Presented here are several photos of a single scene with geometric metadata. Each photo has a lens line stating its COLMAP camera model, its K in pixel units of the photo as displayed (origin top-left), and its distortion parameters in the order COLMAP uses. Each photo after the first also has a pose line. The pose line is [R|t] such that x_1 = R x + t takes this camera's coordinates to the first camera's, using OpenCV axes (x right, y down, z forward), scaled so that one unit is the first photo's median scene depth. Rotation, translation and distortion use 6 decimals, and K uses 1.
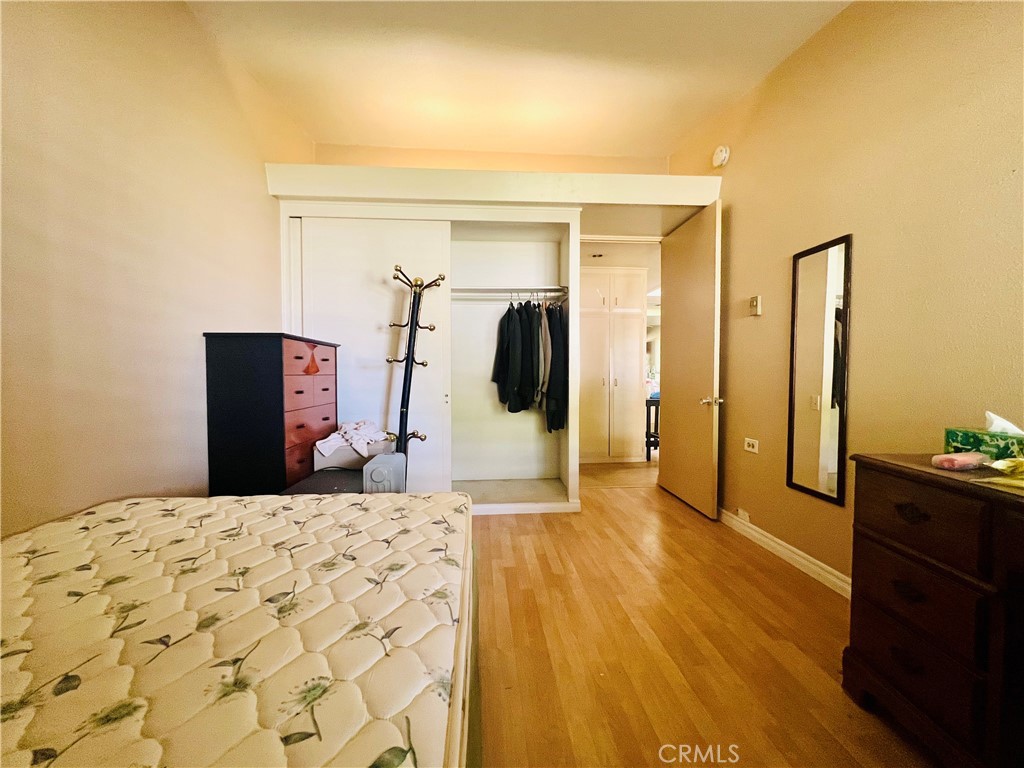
lens RADIAL K [[412.0, 0, 510.2], [0, 412.0, 384.8], [0, 0, 1]] dist [-0.000915, 0.000259]
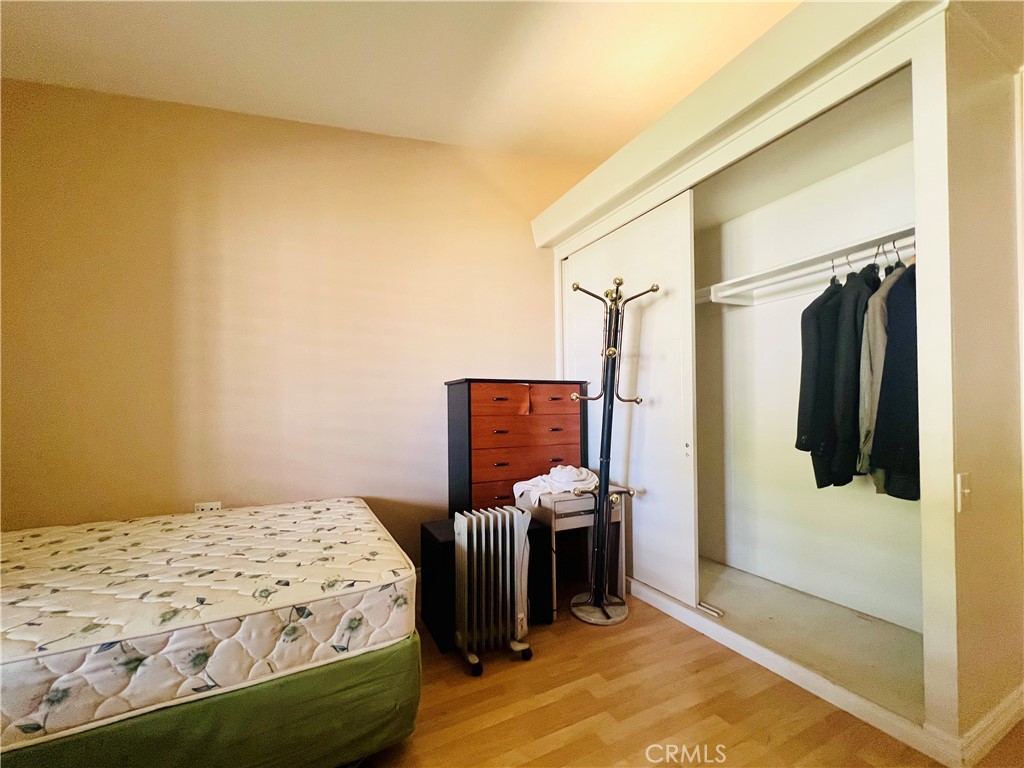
lens RADIAL K [[430.8, 0, 514.2], [0, 430.8, 401.4], [0, 0, 1]] dist [-0.003429, 0.000678]
pose [[0.385627, -0.016790, -0.922502, 0.880530], [-0.014474, 0.999601, -0.024244, -0.055808], [0.922541, 0.022701, 0.385230, 1.041128]]
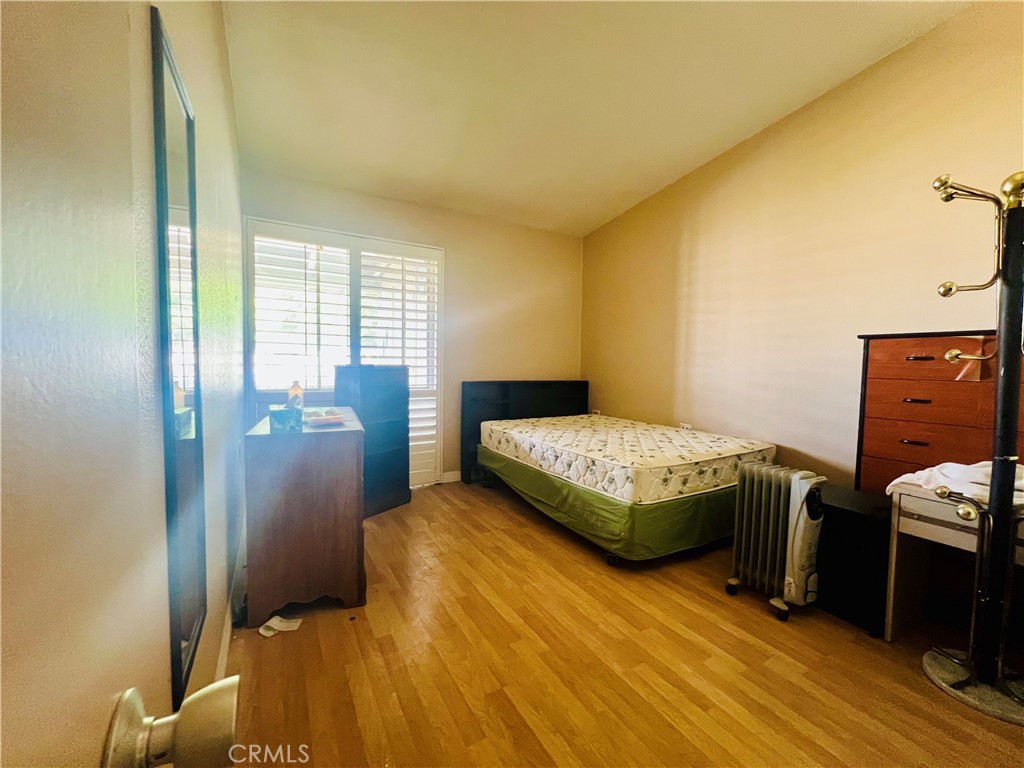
lens RADIAL K [[412.0, 0, 513.4], [0, 412.0, 385.9], [0, 0, 1]] dist [-0.000915, 0.000259]
pose [[-0.900659, 0.006793, -0.434473, 0.950276], [-0.028636, 0.996776, 0.074946, -0.084137], [0.433582, 0.079942, -0.897561, 2.366876]]
